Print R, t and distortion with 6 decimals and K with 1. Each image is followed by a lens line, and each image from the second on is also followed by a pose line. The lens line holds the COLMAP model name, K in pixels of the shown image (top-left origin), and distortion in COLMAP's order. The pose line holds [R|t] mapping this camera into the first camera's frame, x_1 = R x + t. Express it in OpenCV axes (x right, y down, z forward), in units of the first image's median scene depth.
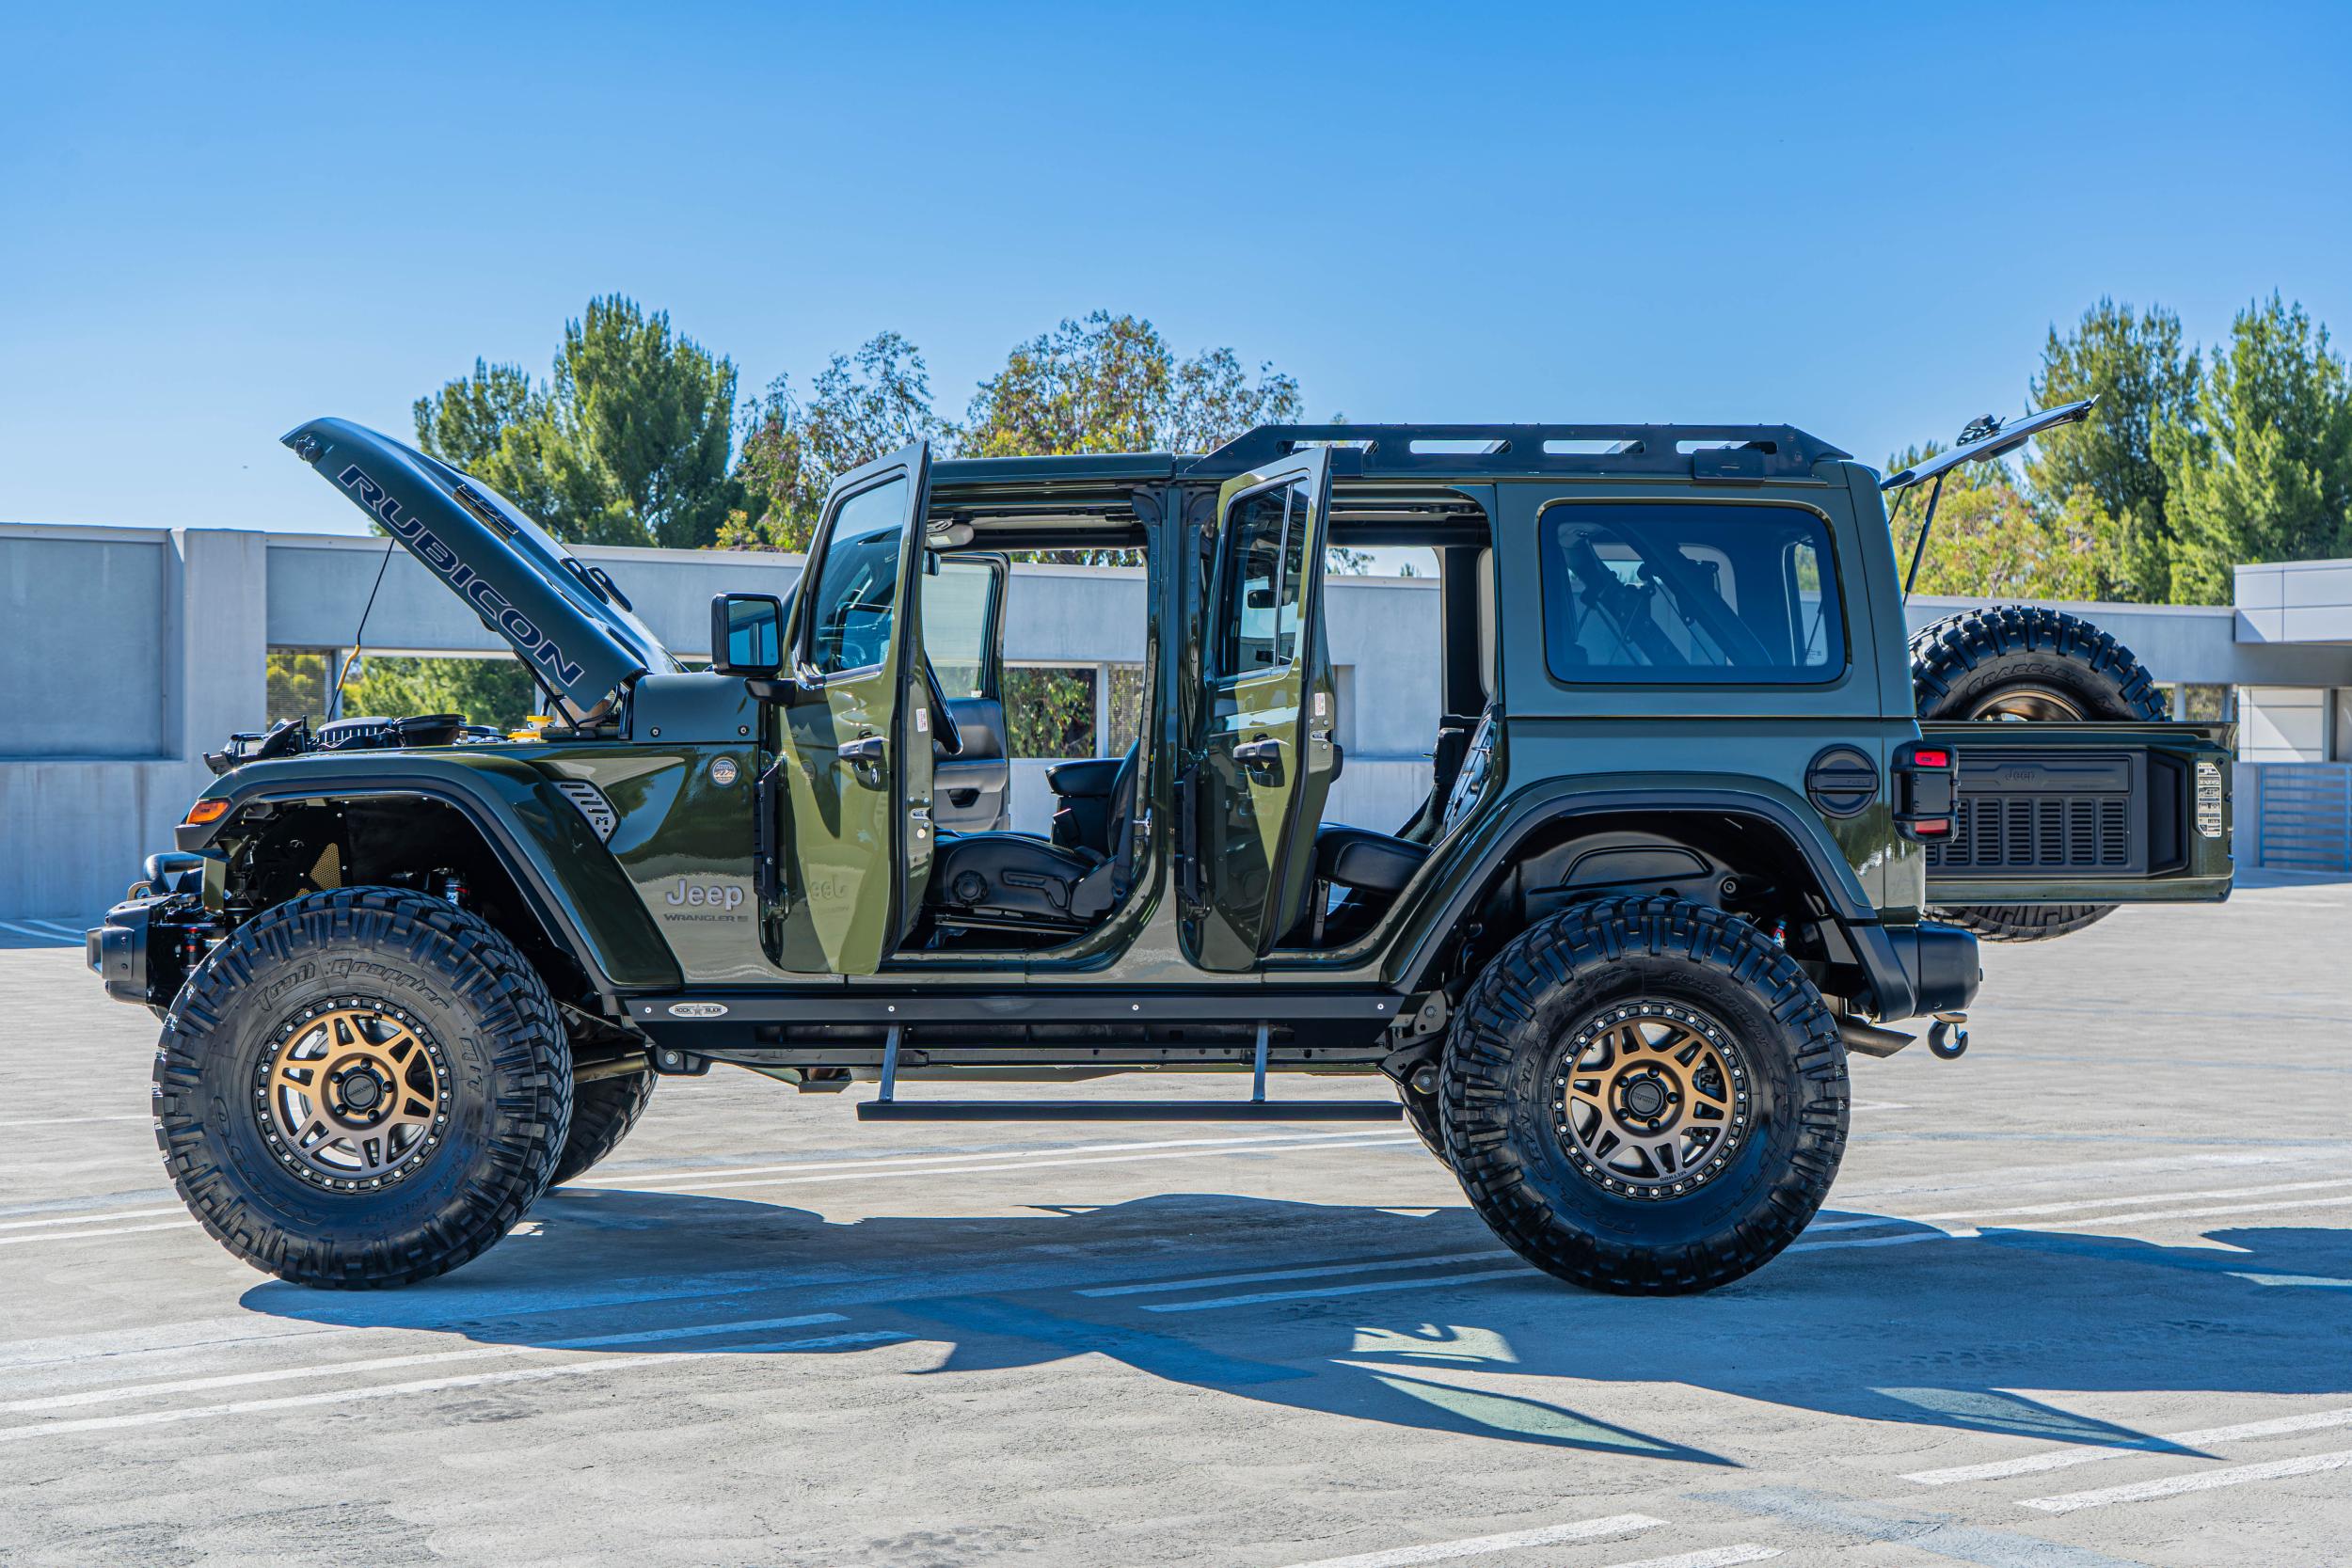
lens RADIAL K [[3800.1, 0, 1311.5], [0, 3800.1, 772.8], [0, 0, 1]] dist [0.034771, 0.000000]
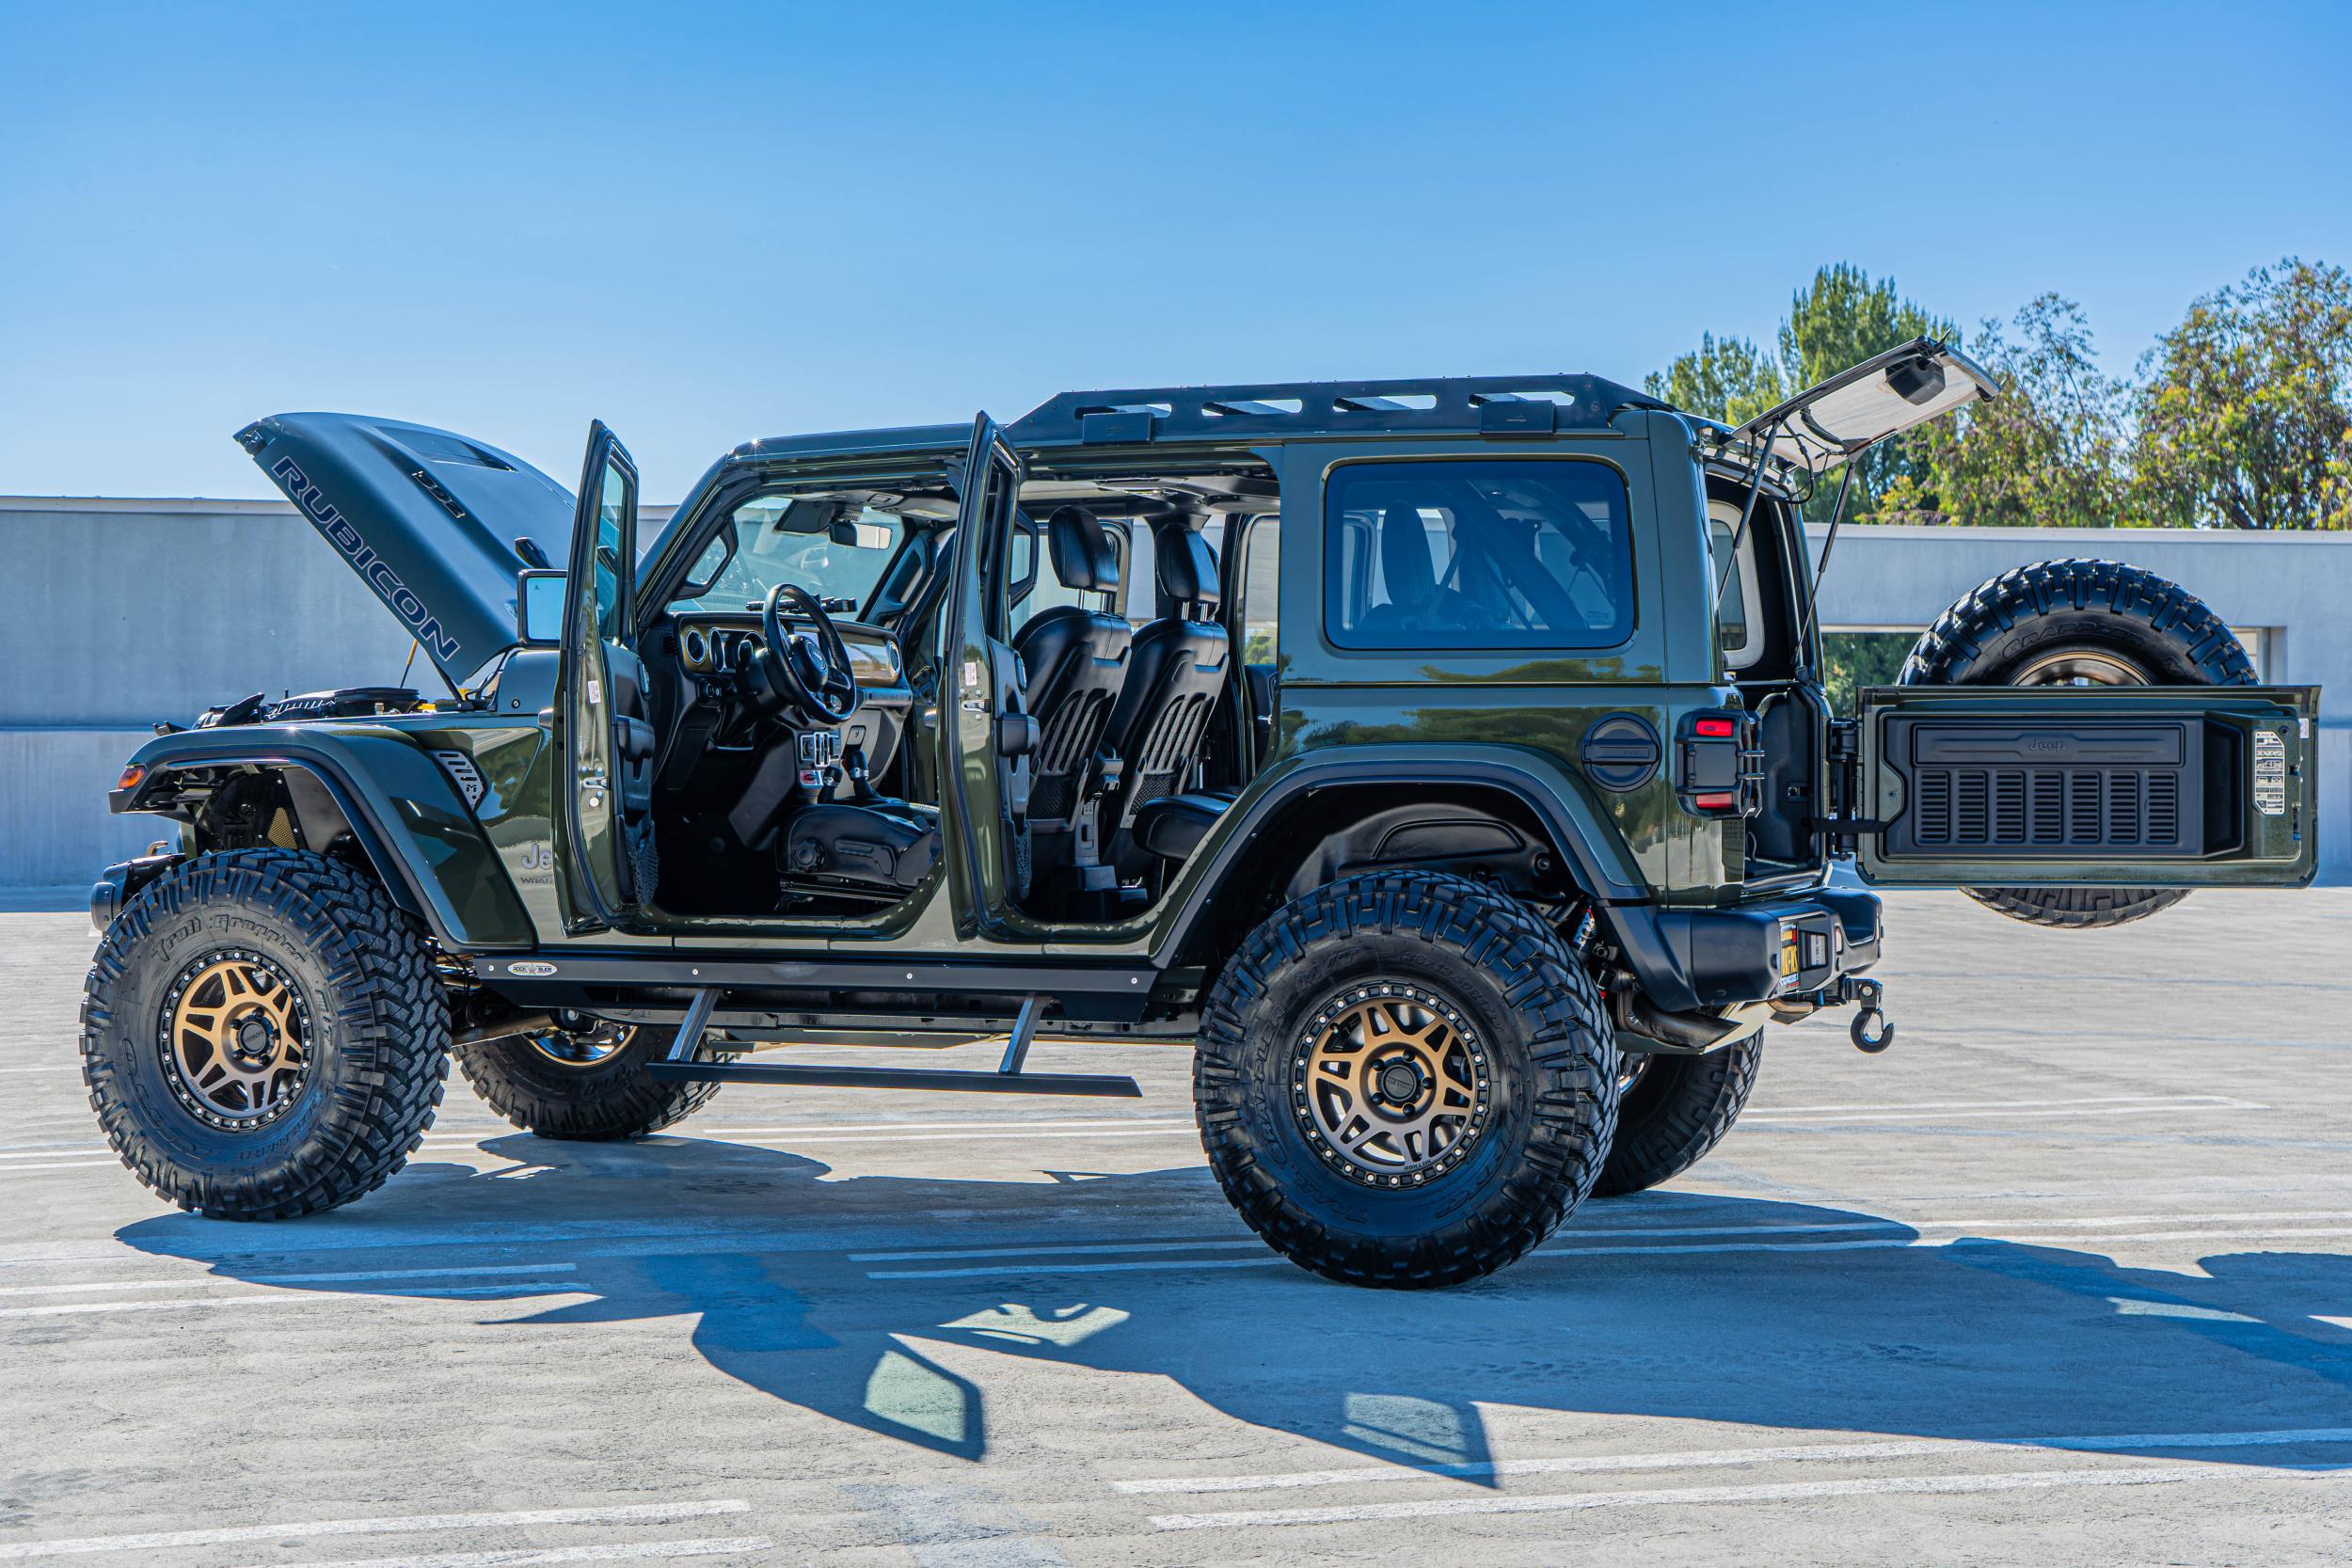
lens RADIAL K [[3800.1, 0, 1262.8], [0, 3800.1, 775.8], [0, 0, 1]] dist [0.034771, 0.000000]
pose [[0.933384, 0.003477, -0.358863, 0.395548], [-0.000083, 0.999955, 0.009472, -0.000735], [0.358880, -0.008811, 0.933342, 0.093879]]
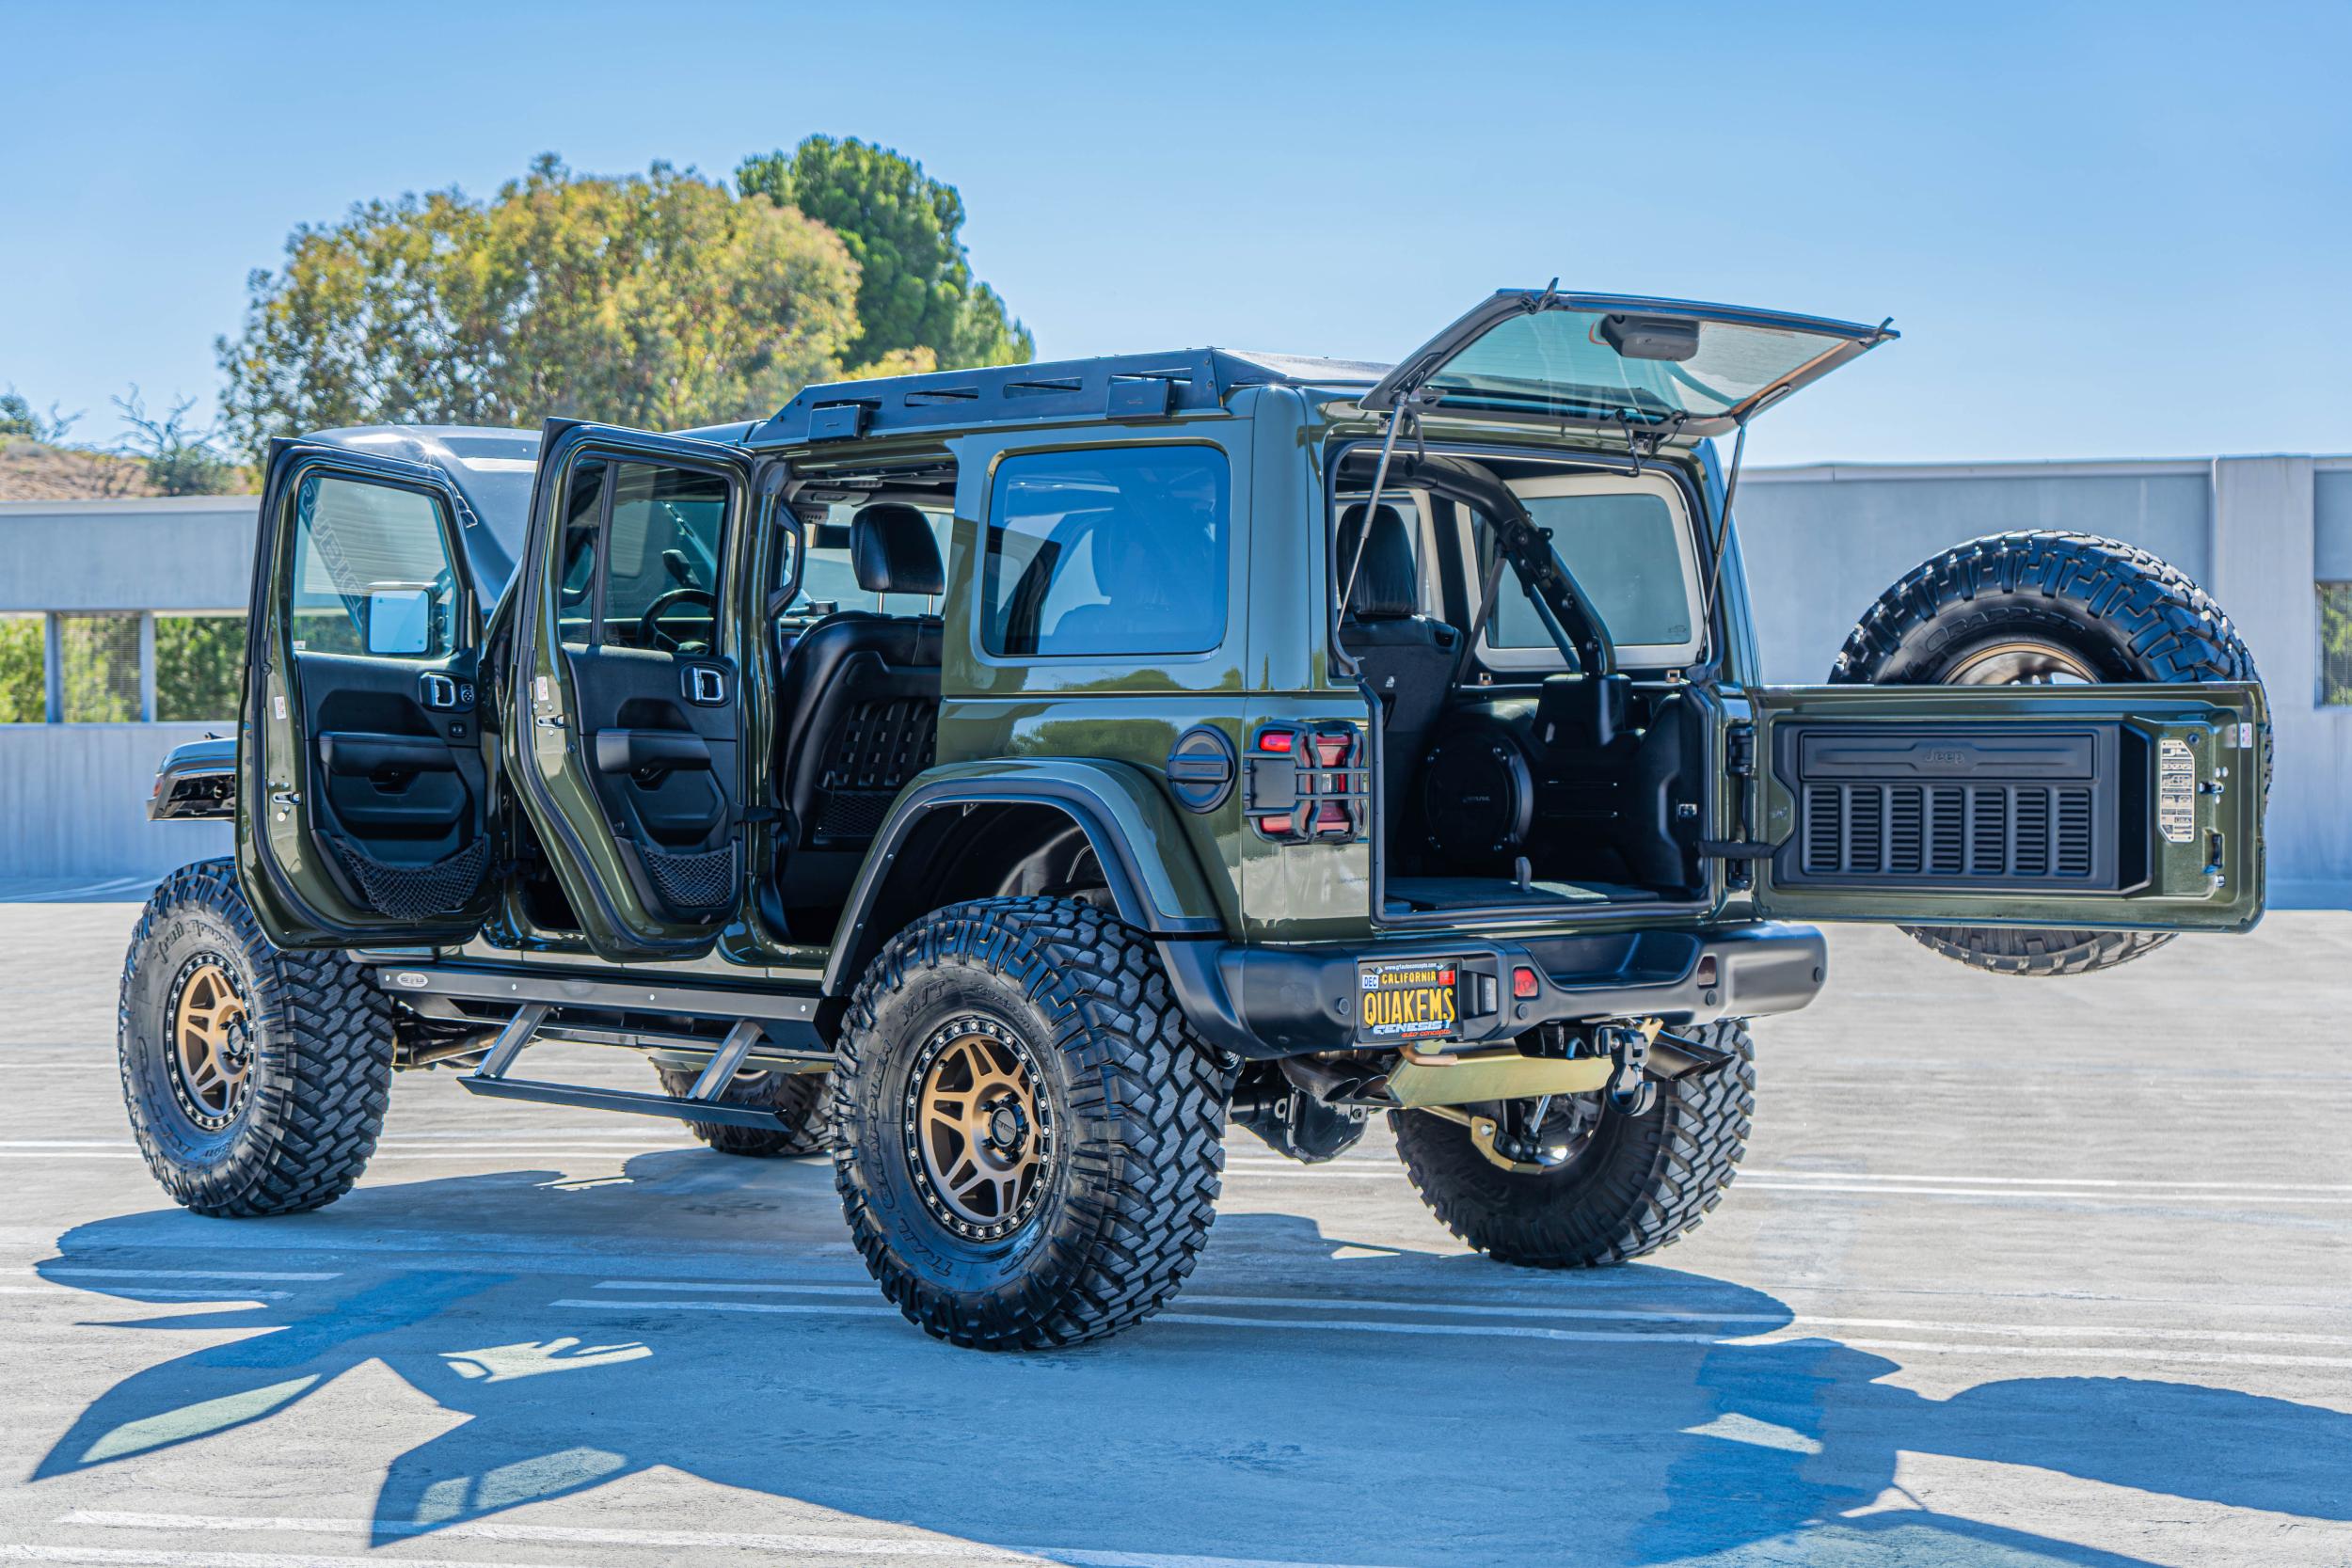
lens RADIAL K [[4286.2, 0, 1183.2], [0, 4286.2, 776.4], [0, 0, 1]] dist [0.025581, 0.000000]
pose [[0.664101, 0.007638, -0.747604, 0.851357], [0.004471, 0.999889, 0.014188, -0.009549], [0.747629, -0.012764, 0.663994, 0.367773]]
